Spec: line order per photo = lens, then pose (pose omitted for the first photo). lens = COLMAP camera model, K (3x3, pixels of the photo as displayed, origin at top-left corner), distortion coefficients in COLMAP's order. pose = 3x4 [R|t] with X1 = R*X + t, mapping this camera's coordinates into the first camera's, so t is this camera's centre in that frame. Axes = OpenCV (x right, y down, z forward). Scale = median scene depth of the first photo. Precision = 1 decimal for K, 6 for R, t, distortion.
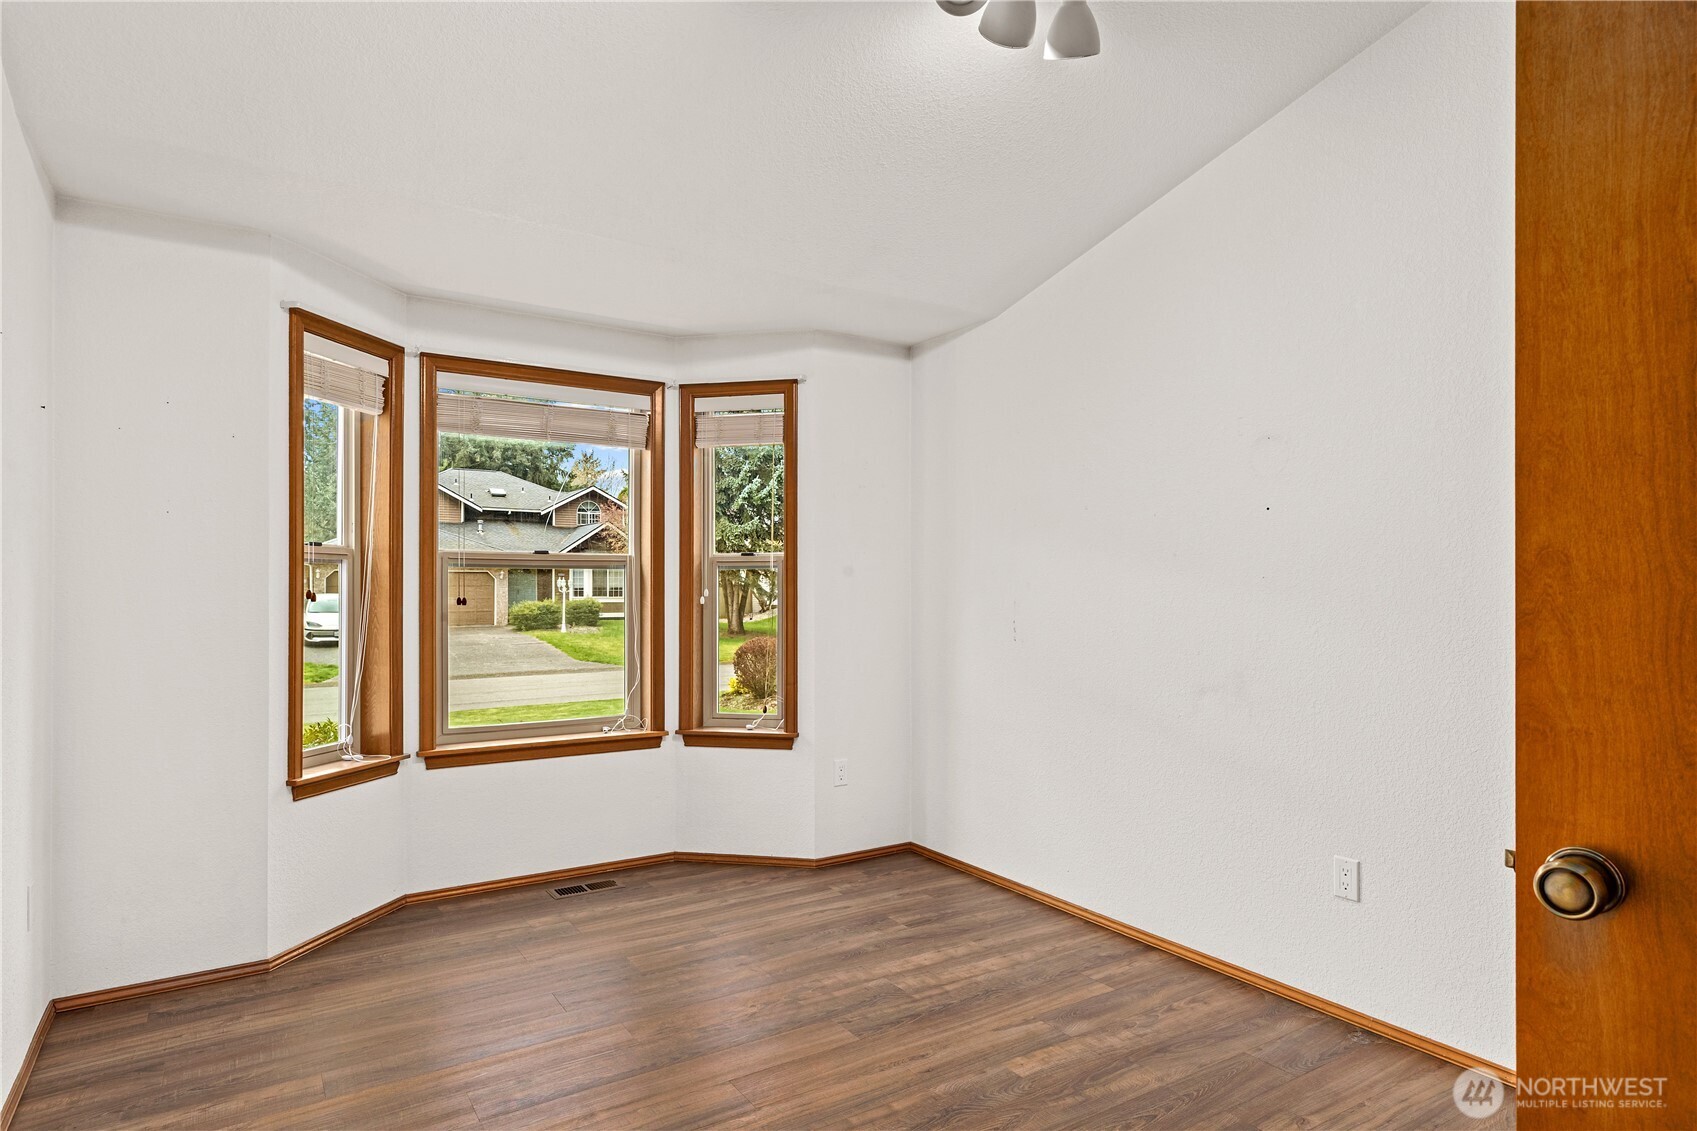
lens RADIAL K [[967.0, 0, 848.5], [0, 967.0, 565.5], [0, 0, 1]] dist [0.020430, 0.000568]
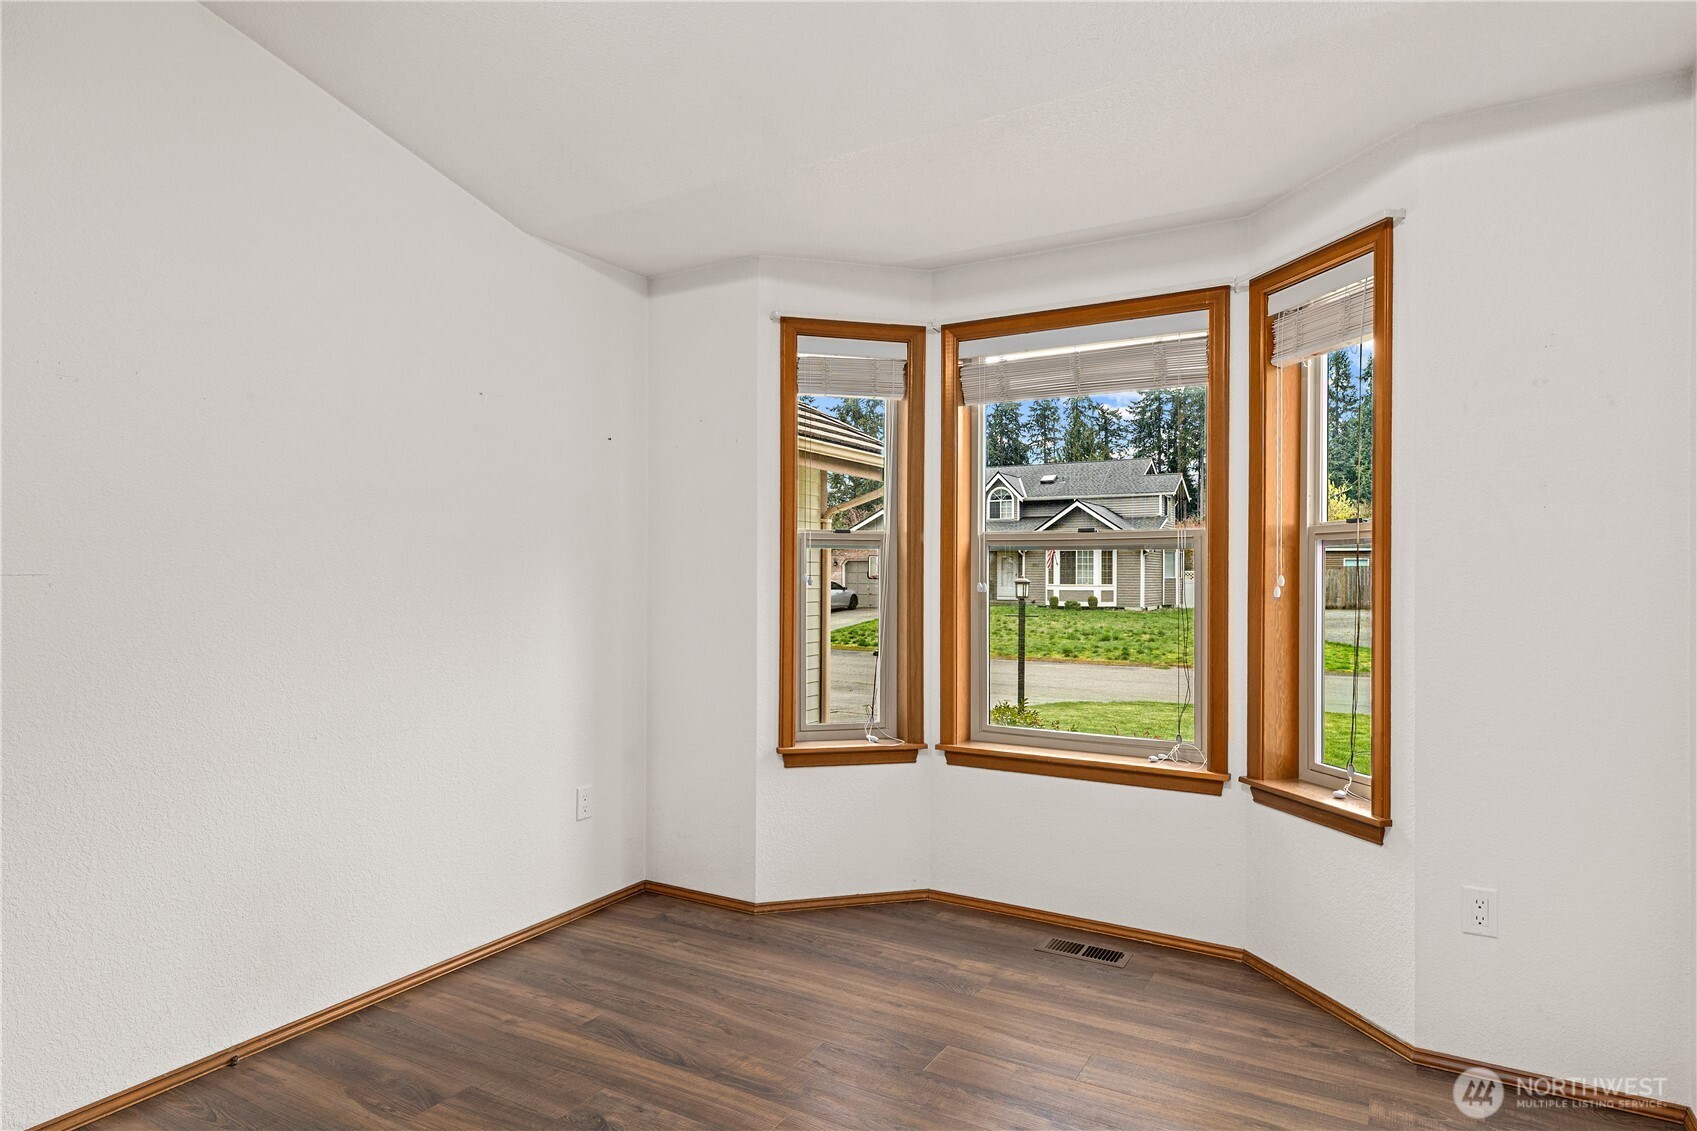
lens RADIAL K [[967.0, 0, 848.5], [0, 967.0, 565.5], [0, 0, 1]] dist [0.020430, 0.000568]
pose [[0.445291, -0.006904, -0.895359, 0.391215], [0.019816, 0.999801, 0.002146, 0.012104], [0.895166, -0.018698, 0.445340, 0.521795]]
